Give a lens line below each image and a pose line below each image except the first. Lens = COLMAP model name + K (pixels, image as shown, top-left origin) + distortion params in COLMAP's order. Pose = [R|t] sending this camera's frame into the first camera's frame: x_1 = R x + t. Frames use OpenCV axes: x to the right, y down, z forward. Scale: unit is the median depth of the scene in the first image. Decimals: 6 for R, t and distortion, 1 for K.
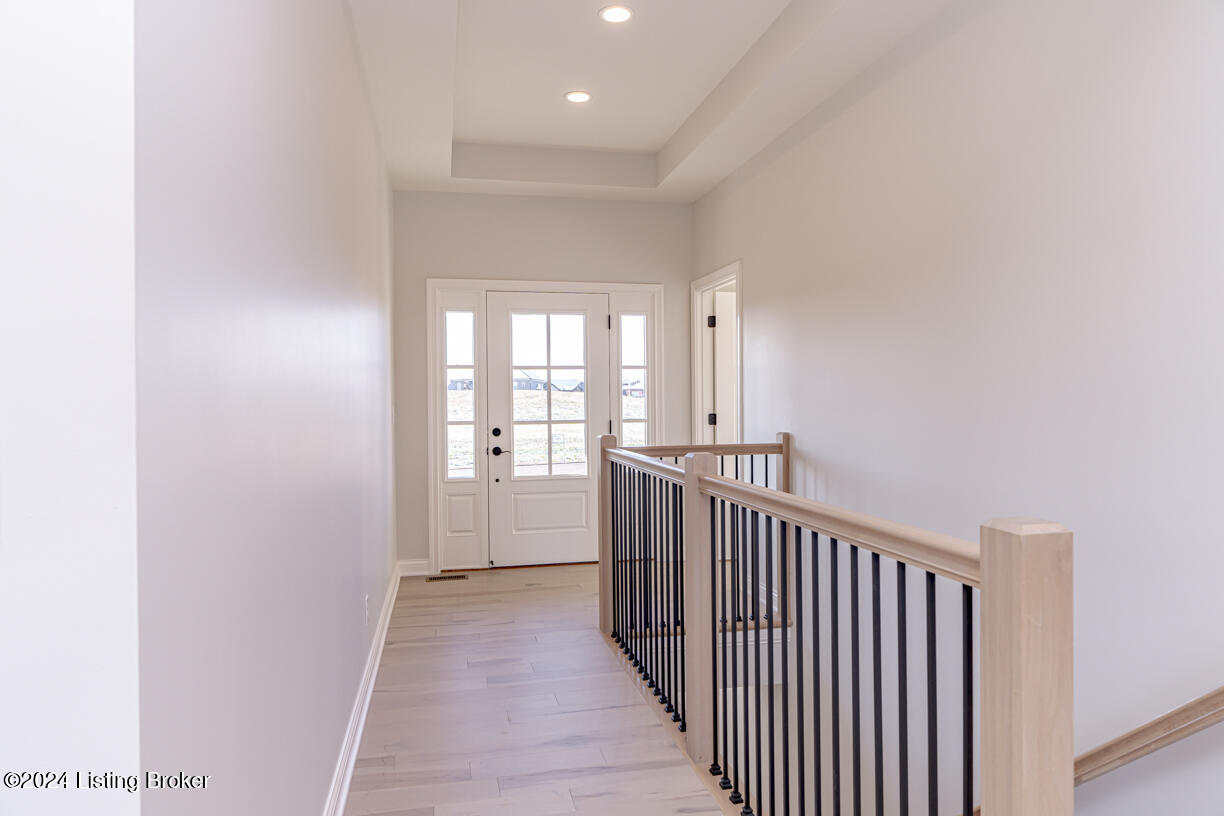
lens RADIAL K [[798.0, 0, 612.0], [0, 798.0, 408.0], [0, 0, 1]] dist [-0.008544, -0.000008]
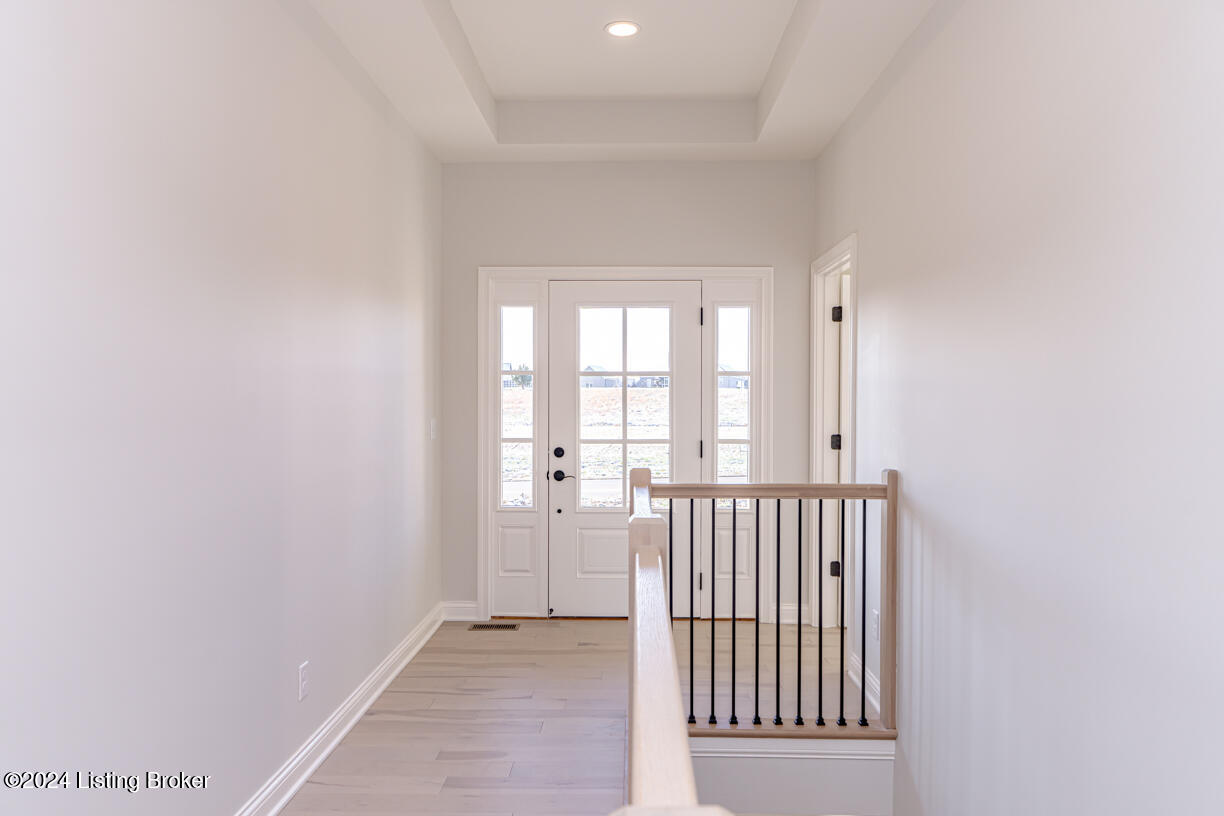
lens RADIAL K [[897.2, 0, 612.0], [0, 897.2, 408.0], [0, 0, 1]] dist [0.003724, 0.000509]
pose [[0.968150, 0.014685, -0.249940, 0.138255], [-0.014168, 0.999892, 0.003867, -0.019613], [0.249970, -0.000202, 0.968254, 0.121246]]
